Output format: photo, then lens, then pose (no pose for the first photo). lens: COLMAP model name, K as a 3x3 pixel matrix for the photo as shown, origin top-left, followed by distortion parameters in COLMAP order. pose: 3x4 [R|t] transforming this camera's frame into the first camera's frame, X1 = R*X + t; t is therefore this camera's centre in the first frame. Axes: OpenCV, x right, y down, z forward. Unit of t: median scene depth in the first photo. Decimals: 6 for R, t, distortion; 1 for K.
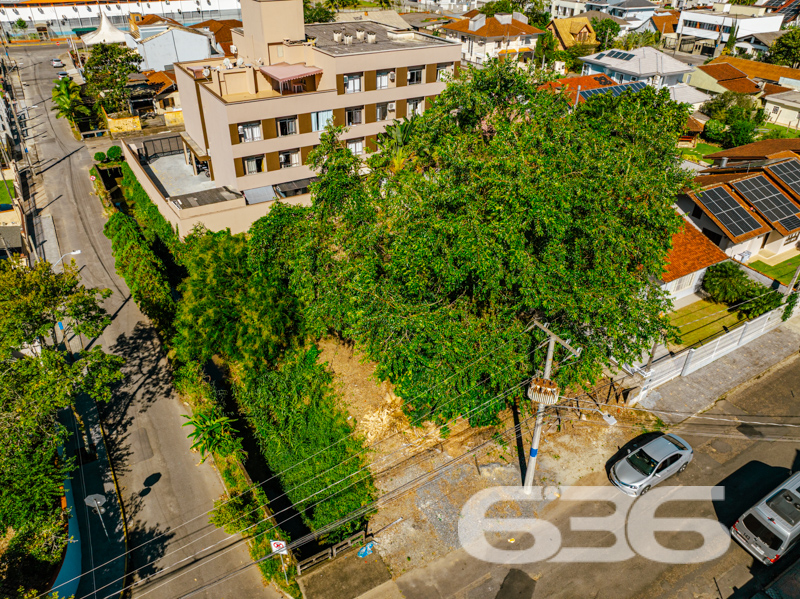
lens RADIAL K [[566.8, 0, 400.0], [0, 566.8, 299.5], [0, 0, 1]] dist [-0.032984, -0.000254]
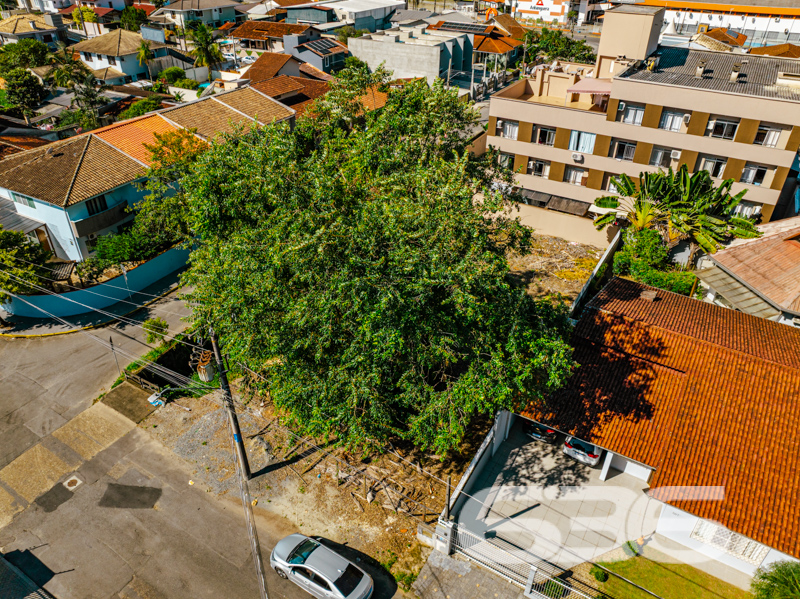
lens RADIAL K [[566.8, 0, 400.0], [0, 566.8, 299.5], [0, 0, 1]] dist [-0.032984, -0.000254]
pose [[0.456794, 0.492313, -0.740923, 0.533875], [-0.482798, 0.836760, 0.258338, -0.192310], [0.747158, 0.239708, 0.619915, 0.259235]]
